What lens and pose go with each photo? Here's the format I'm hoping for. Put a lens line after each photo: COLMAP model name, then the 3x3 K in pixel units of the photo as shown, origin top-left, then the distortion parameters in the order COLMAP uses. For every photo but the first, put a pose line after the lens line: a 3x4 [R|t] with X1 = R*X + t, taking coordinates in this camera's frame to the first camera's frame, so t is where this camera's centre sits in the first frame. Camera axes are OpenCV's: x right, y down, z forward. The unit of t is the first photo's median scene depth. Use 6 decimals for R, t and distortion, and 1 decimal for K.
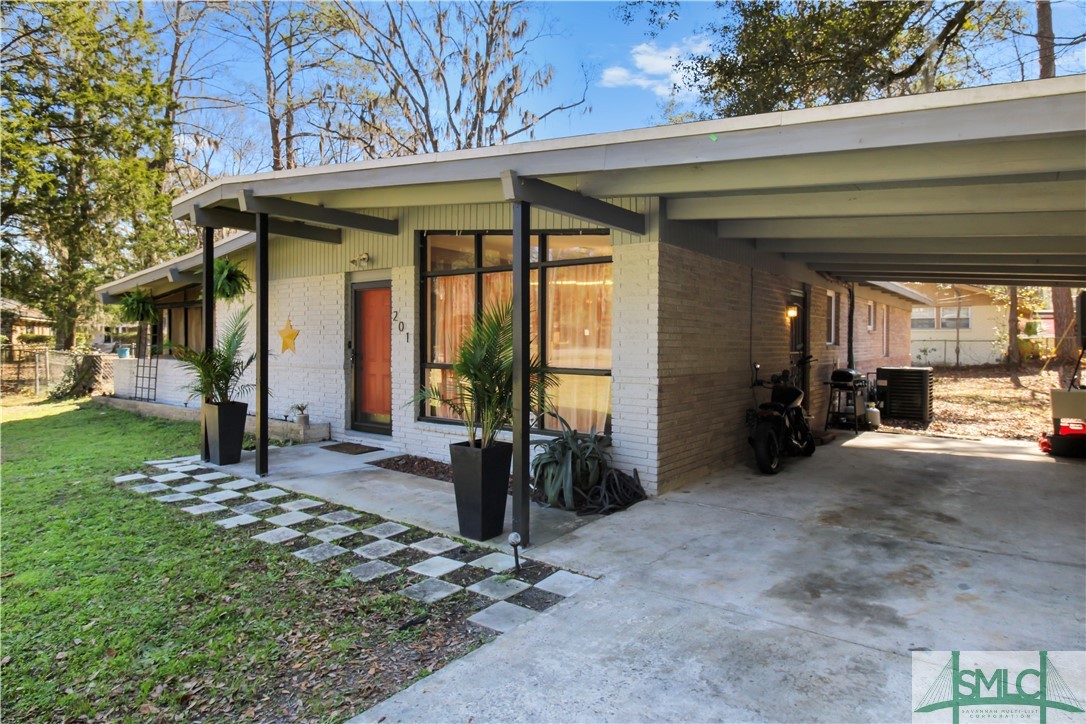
lens RADIAL K [[638.1, 0, 546.1], [0, 638.1, 343.6], [0, 0, 1]] dist [-0.000011, -0.000133]
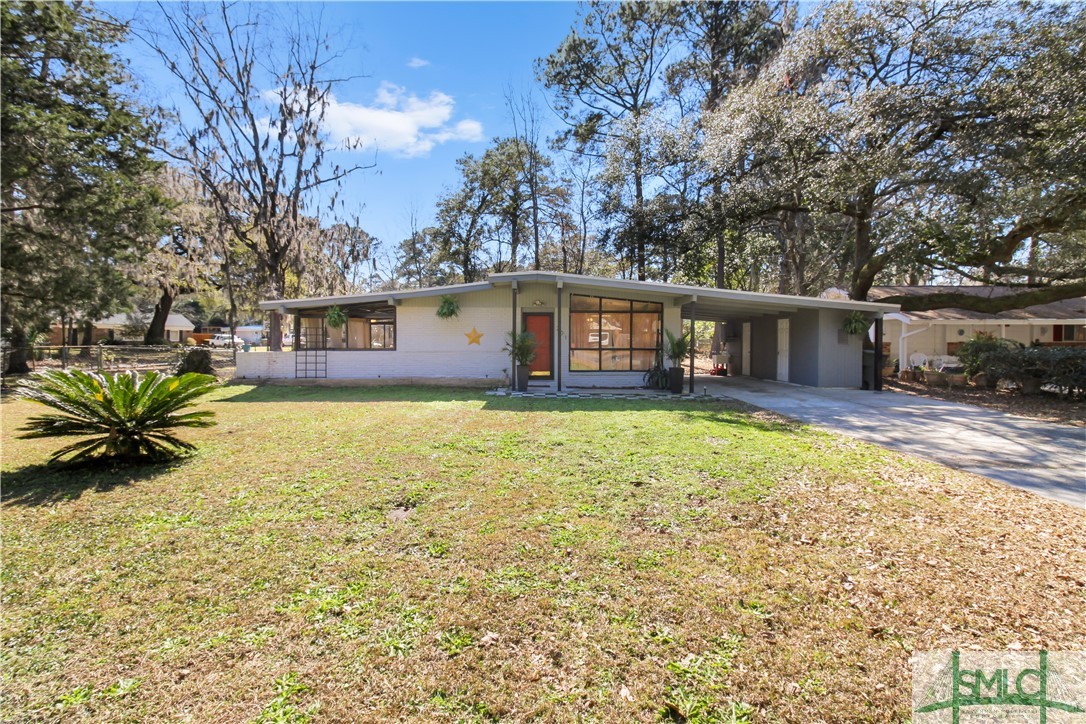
lens RADIAL K [[519.2, 0, 559.5], [0, 519.2, 358.3], [0, 0, 1]] dist [0.001012, 0.000207]
pose [[0.775782, -0.022190, 0.630610, -1.097626], [0.003753, 0.999526, 0.030553, 0.007031], [-0.630990, -0.021336, 0.775498, -0.389059]]
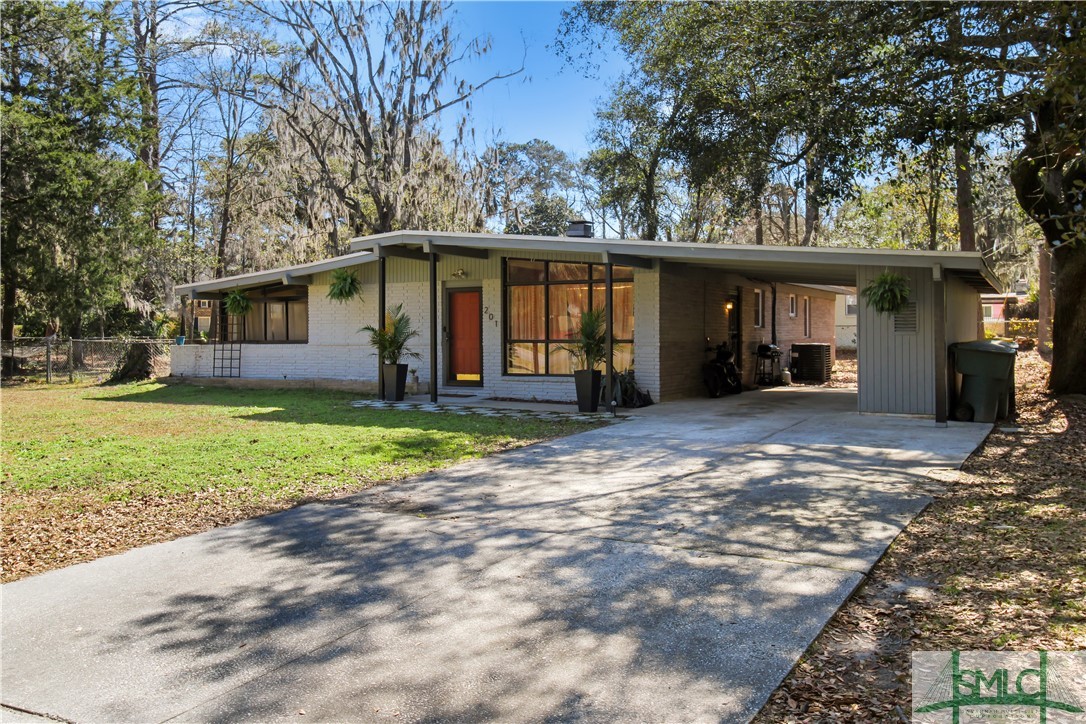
lens RADIAL K [[911.1, 0, 541.7], [0, 911.1, 333.3], [0, 0, 1]] dist [-0.002239, -0.001541]
pose [[0.990066, -0.009115, 0.140304, -0.321862], [0.009687, 0.999947, -0.003398, 0.017566], [-0.140266, 0.004724, 0.990103, -0.961364]]
